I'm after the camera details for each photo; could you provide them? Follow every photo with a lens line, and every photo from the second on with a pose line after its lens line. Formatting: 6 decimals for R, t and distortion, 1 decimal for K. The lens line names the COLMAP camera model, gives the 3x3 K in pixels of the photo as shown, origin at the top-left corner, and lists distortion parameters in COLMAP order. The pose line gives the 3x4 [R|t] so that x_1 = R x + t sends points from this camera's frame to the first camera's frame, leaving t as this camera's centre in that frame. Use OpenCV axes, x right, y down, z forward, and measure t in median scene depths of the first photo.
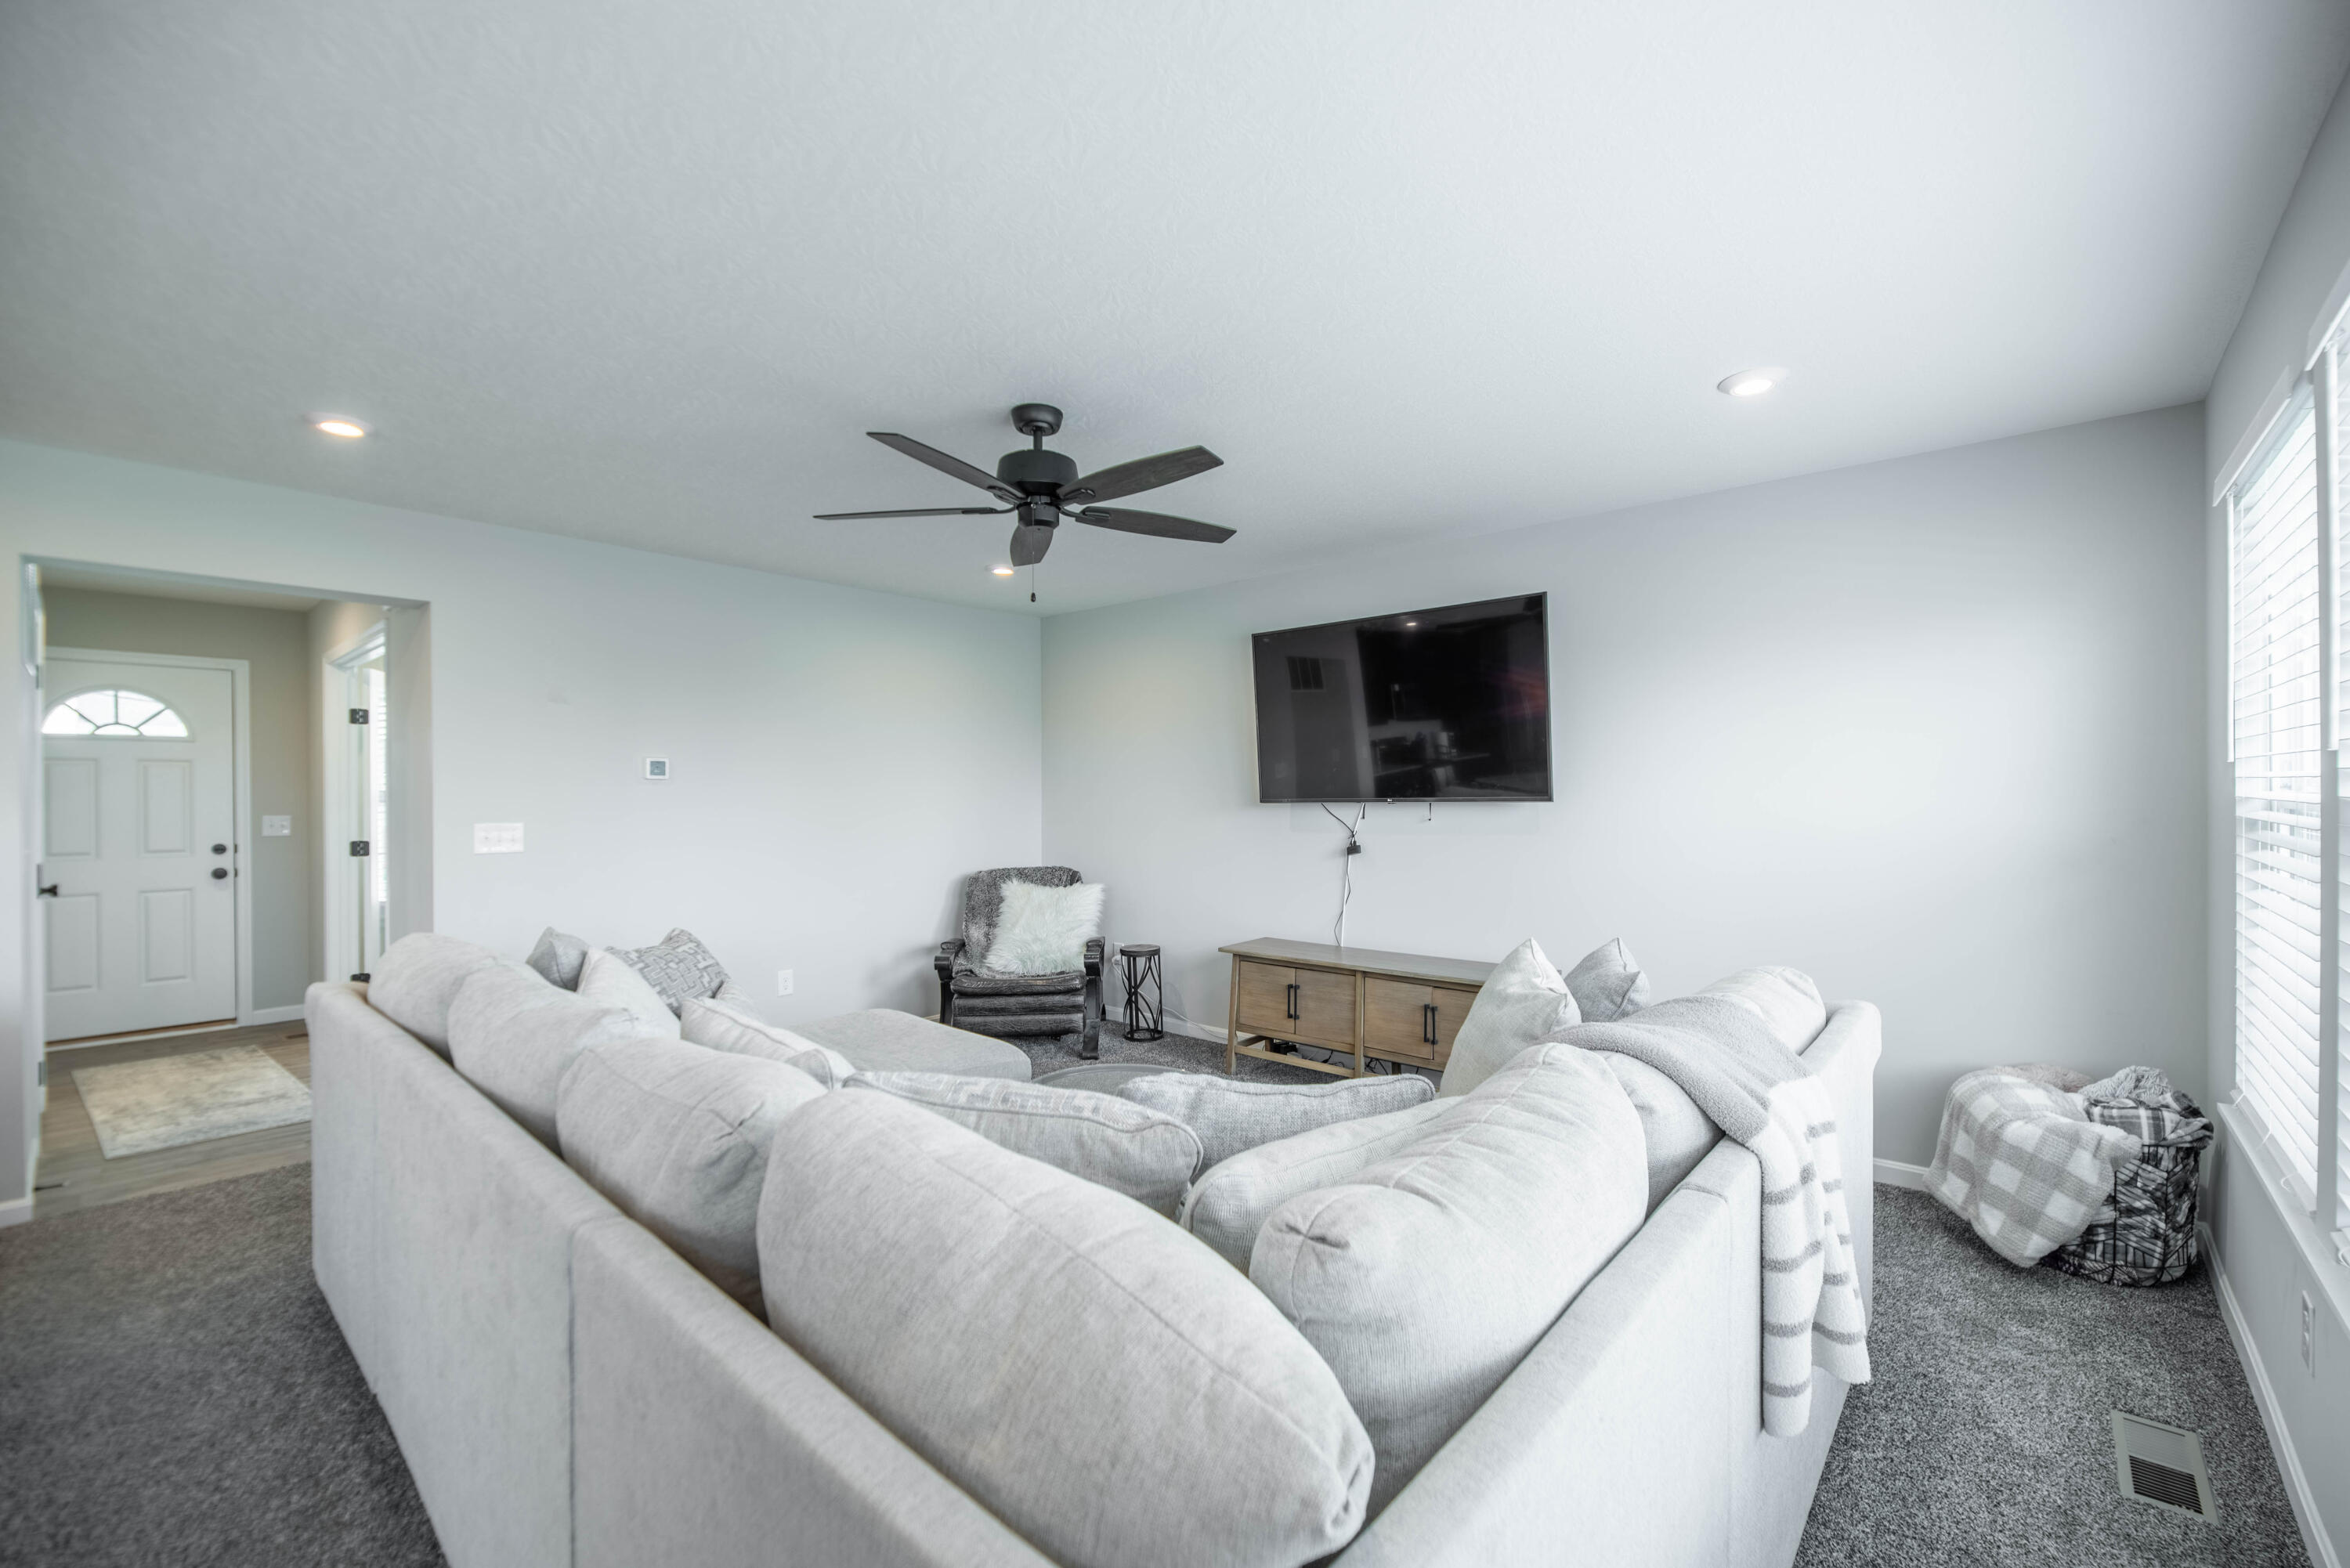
lens RADIAL K [[977.6, 0, 1175.0], [0, 977.6, 784.0], [0, 0, 1]] dist [-0.000158, -0.000006]
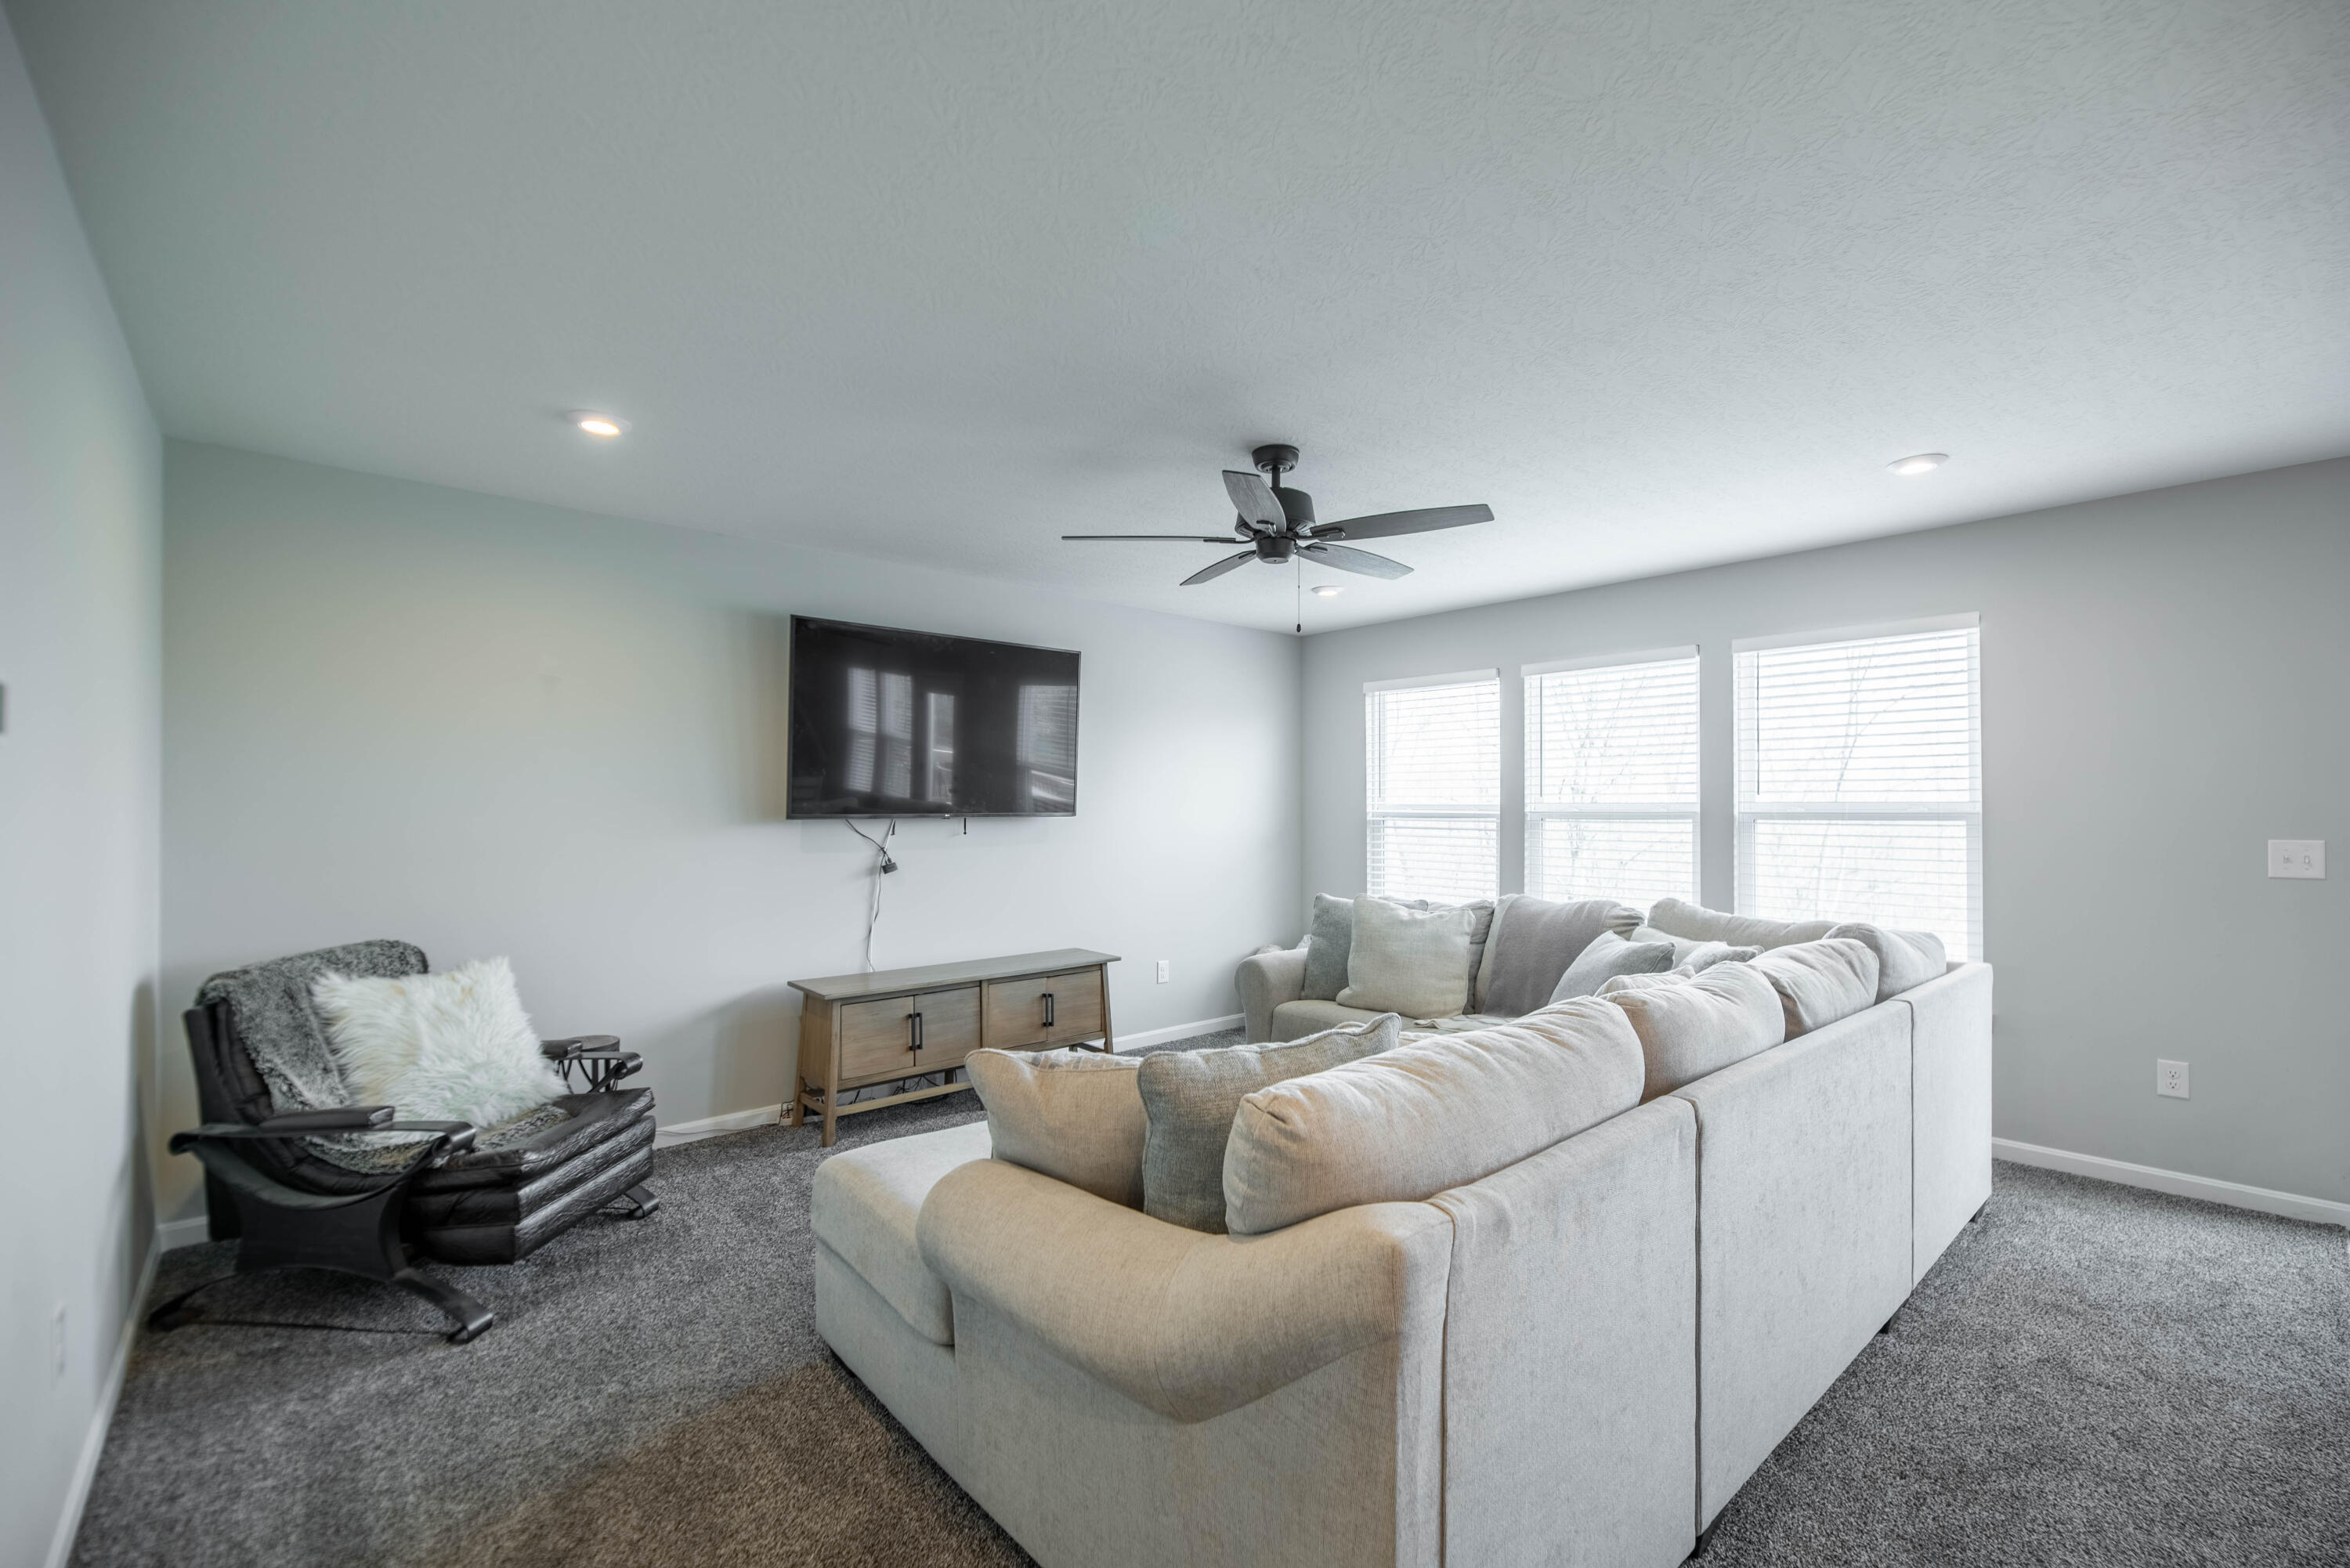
lens RADIAL K [[989.0, 0, 1175.0], [0, 989.0, 784.0], [0, 0, 1]] dist [0.000484, 0.000109]
pose [[0.117316, 0.032235, 0.992571, -0.748844], [-0.005615, 0.999479, -0.031796, 0.014504], [-0.993079, -0.001843, 0.117436, 0.607304]]
